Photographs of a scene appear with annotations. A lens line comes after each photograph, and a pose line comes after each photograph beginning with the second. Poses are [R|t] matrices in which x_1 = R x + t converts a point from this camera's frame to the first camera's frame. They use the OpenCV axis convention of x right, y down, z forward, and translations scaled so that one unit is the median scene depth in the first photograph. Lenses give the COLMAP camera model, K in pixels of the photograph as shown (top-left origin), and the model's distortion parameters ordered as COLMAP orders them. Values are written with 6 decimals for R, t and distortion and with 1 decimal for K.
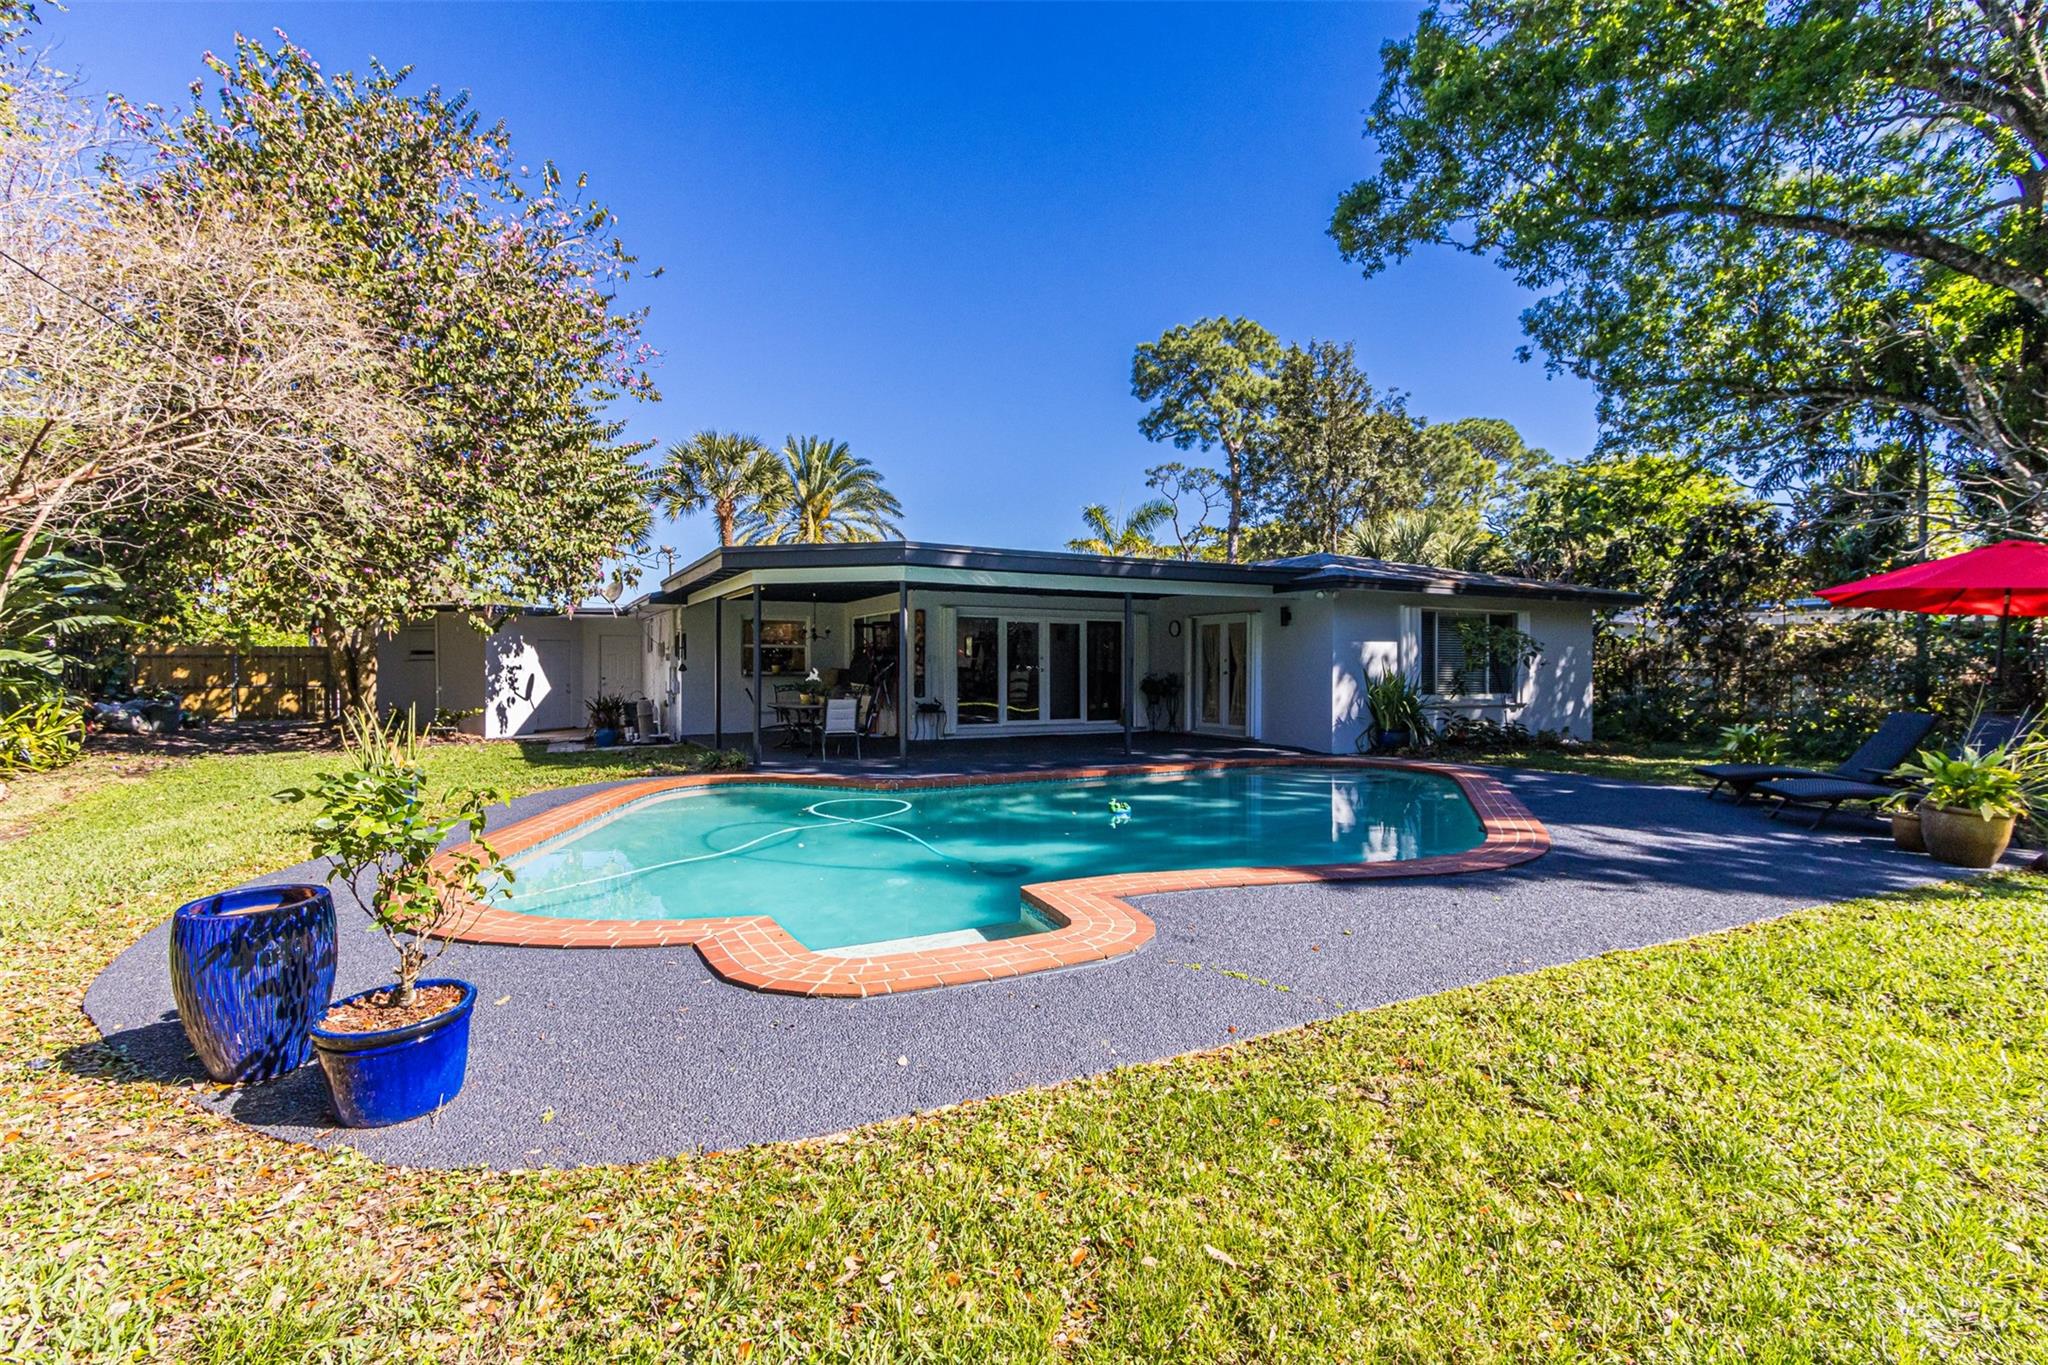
lens RADIAL K [[950.4, 0, 1025.5], [0, 950.4, 677.9], [0, 0, 1]] dist [0.002913, -0.000003]
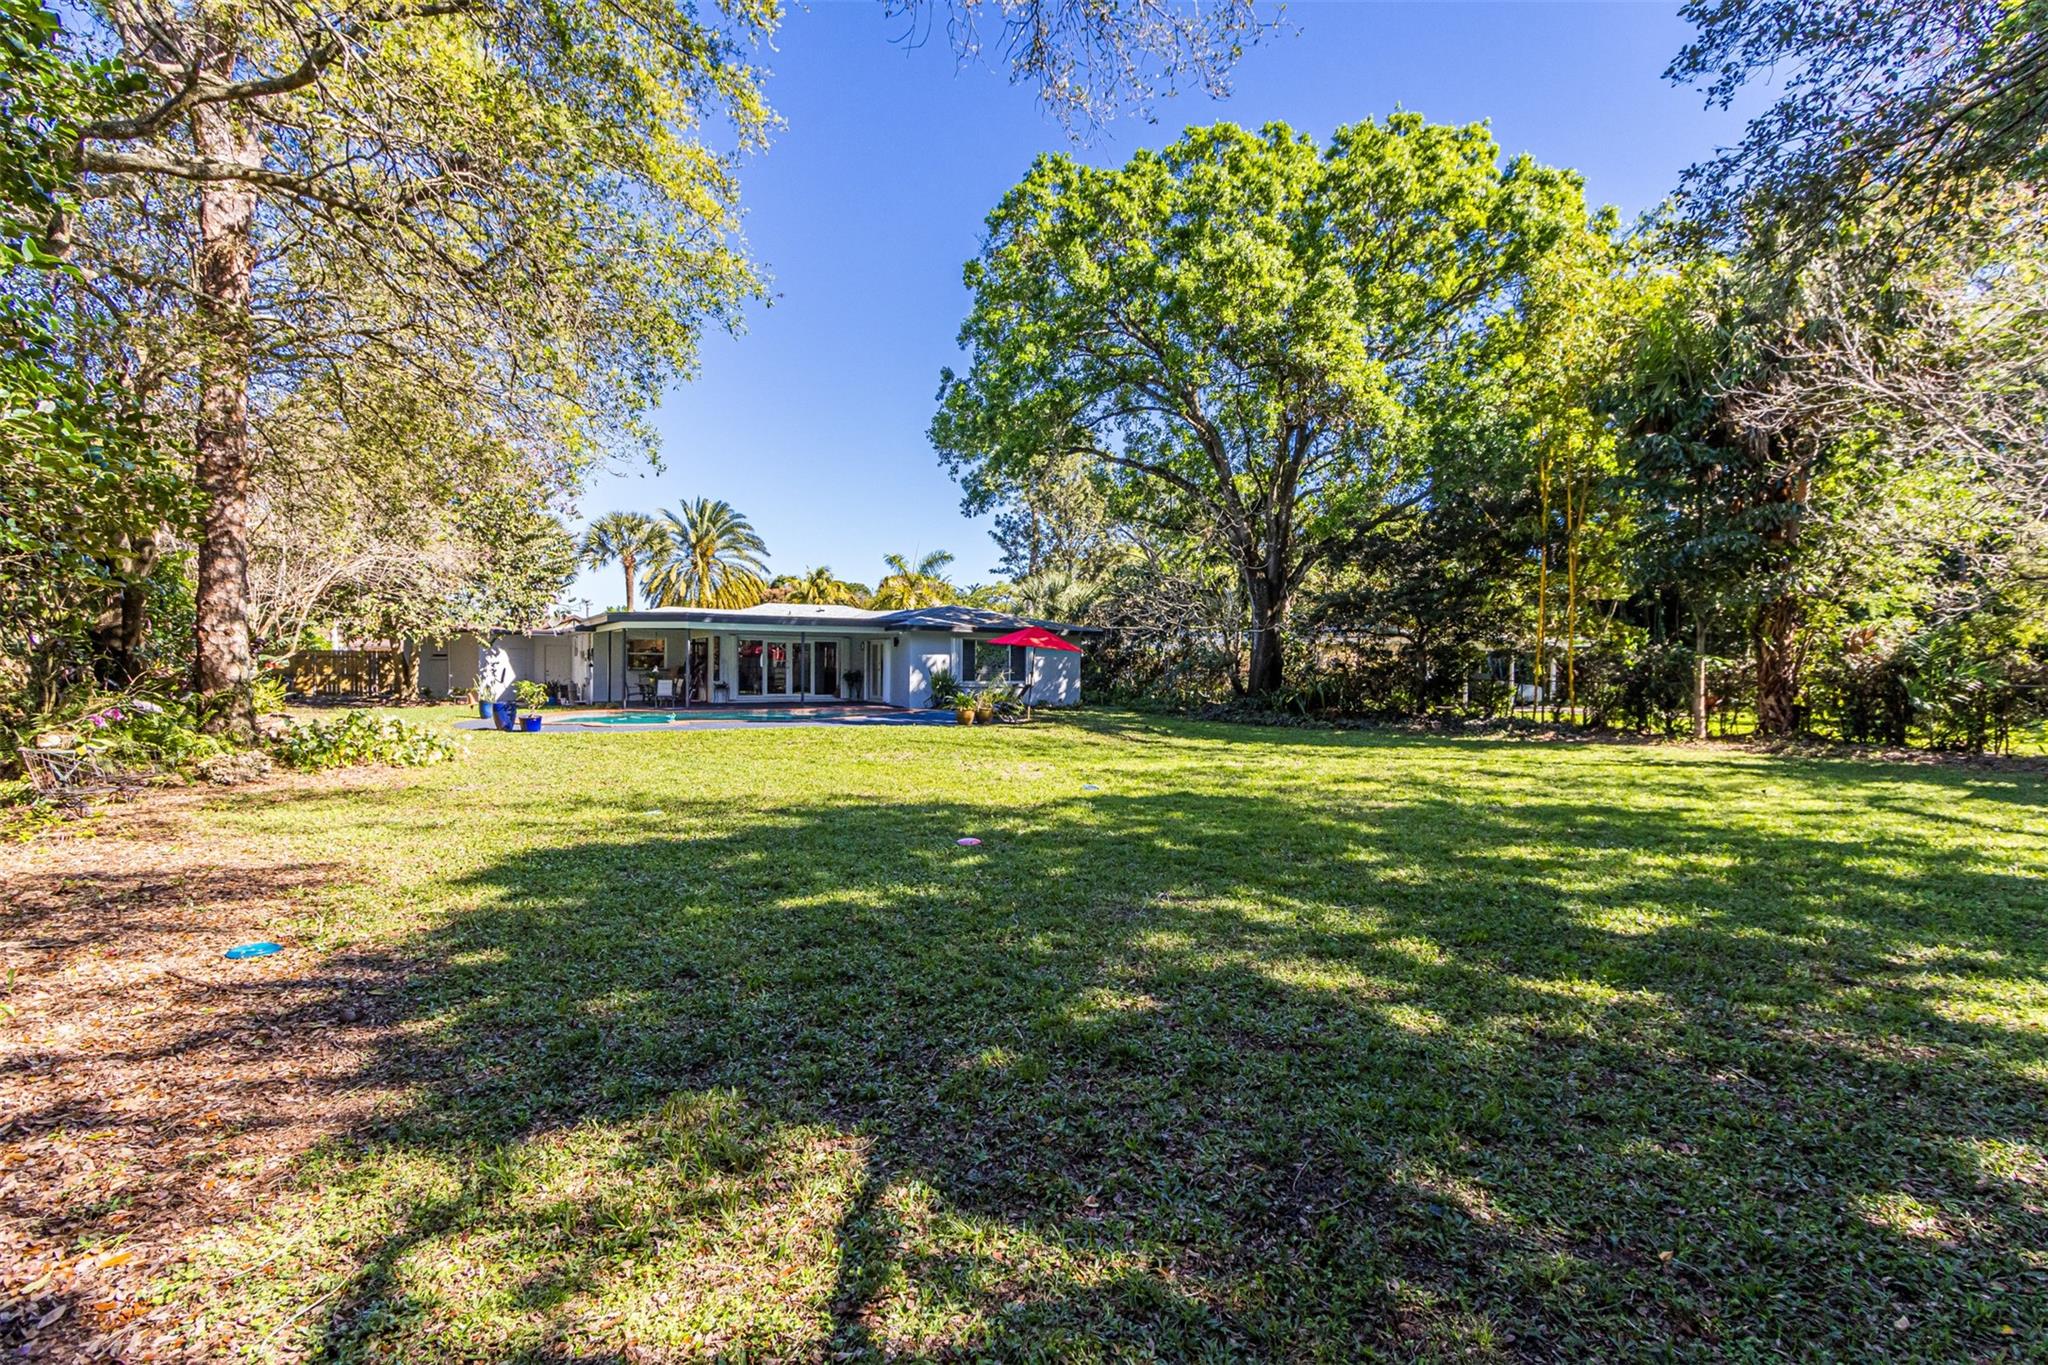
lens RADIAL K [[950.4, 0, 1035.6], [0, 950.4, 679.5], [0, 0, 1]] dist [0.002913, -0.000003]
pose [[0.997746, 0.005357, 0.066897, 0.346744], [-0.005620, 0.999977, 0.003736, 0.005617], [-0.066875, -0.004104, 0.997753, -0.837006]]
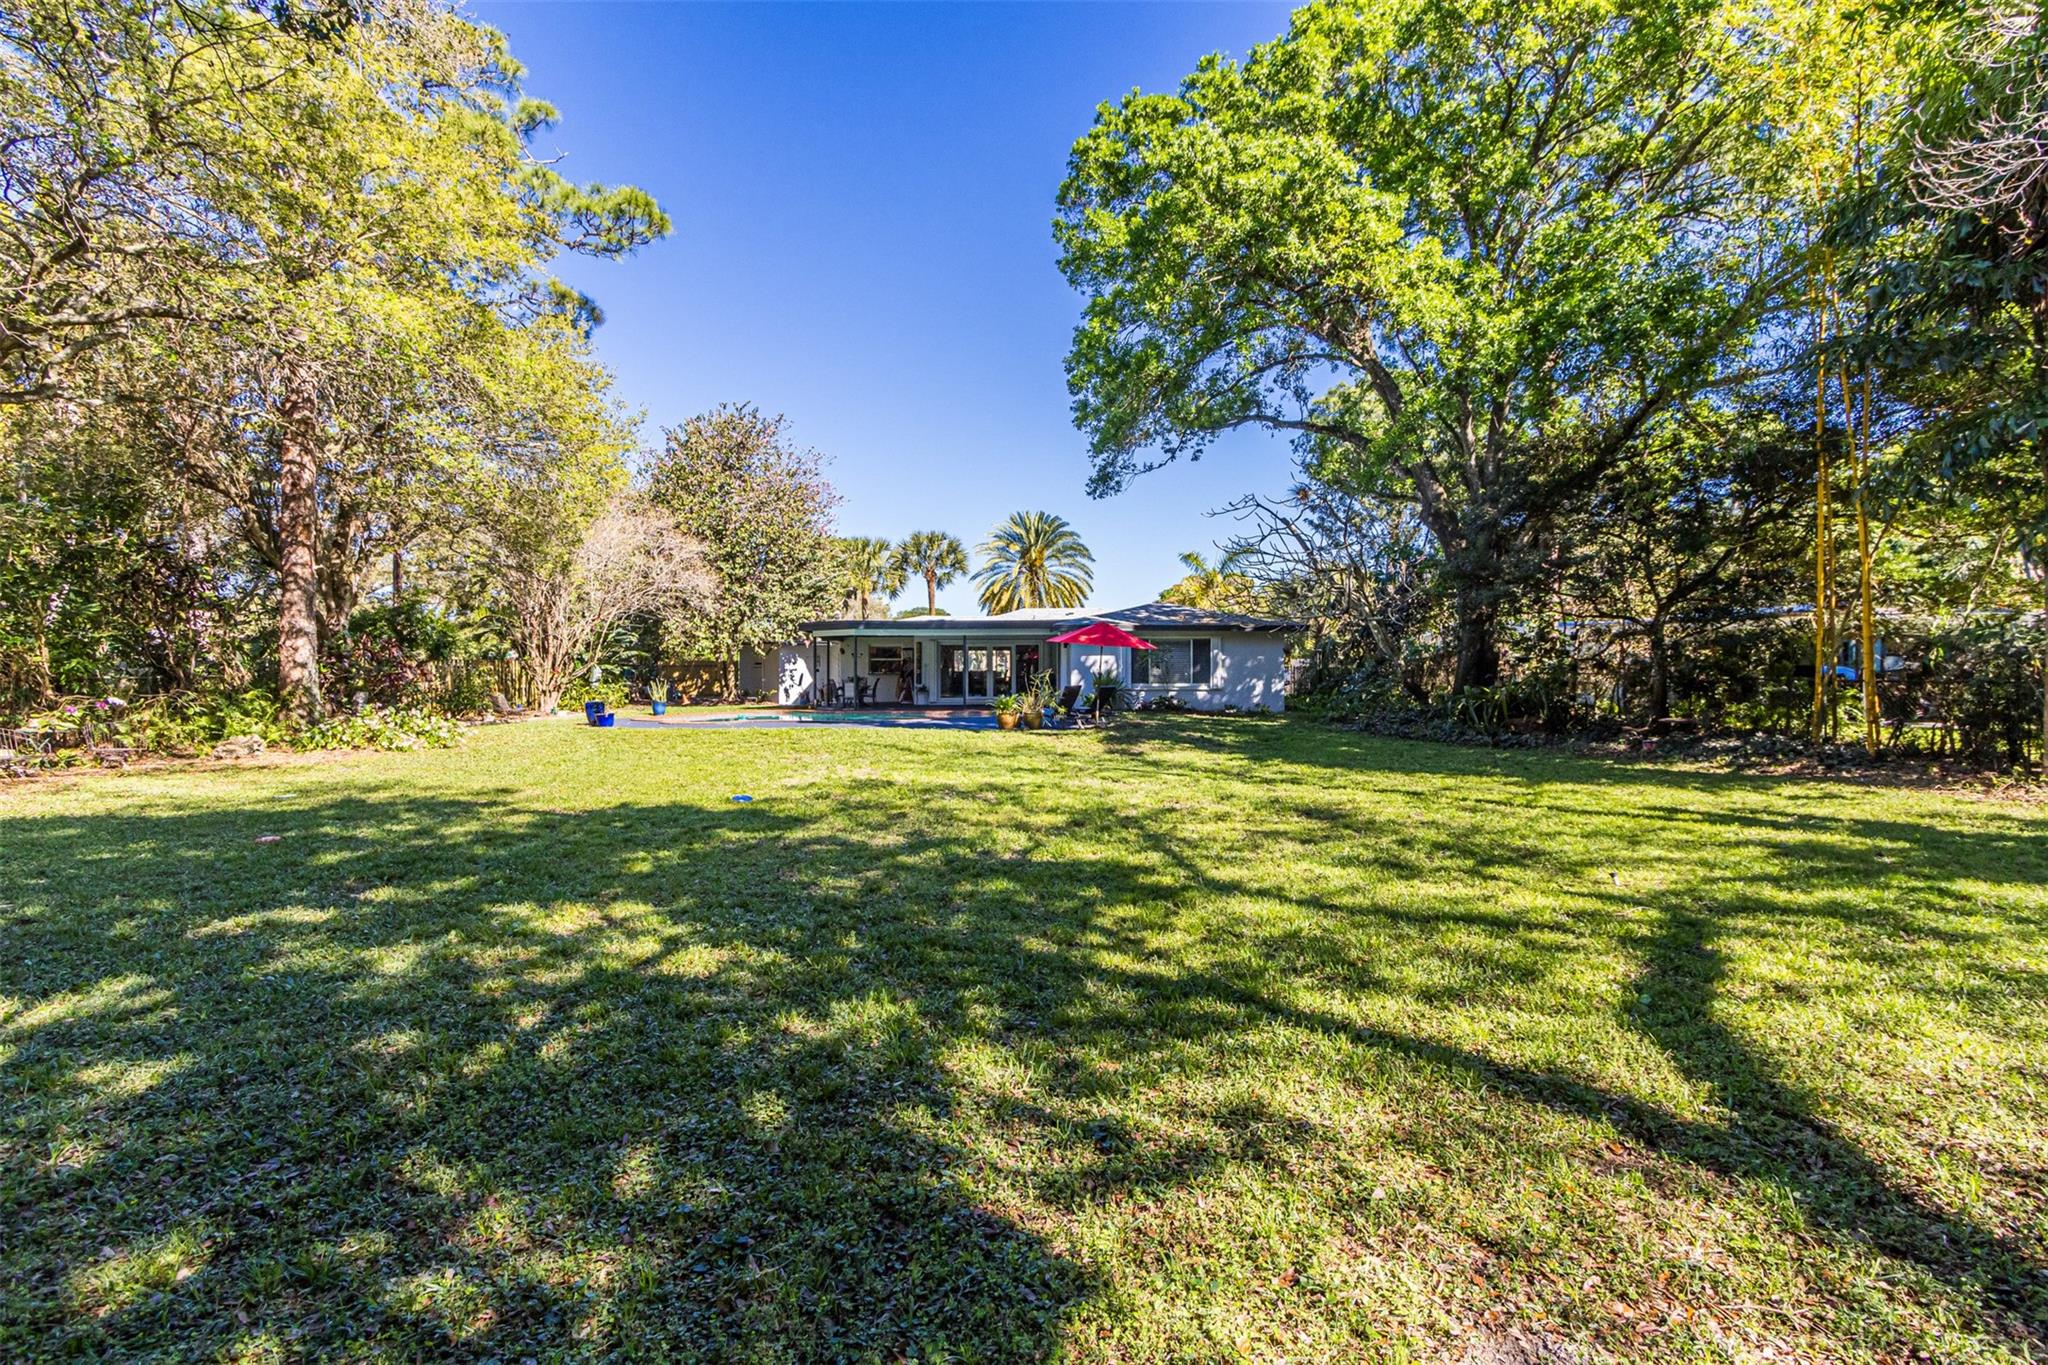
lens RADIAL K [[950.4, 0, 1030.6], [0, 950.4, 674.0], [0, 0, 1]] dist [0.002913, -0.000003]
pose [[0.900104, -0.001345, -0.435674, 0.849036], [-0.000885, 0.999988, -0.004915, 0.007731], [0.435675, 0.004809, 0.900091, -0.637768]]
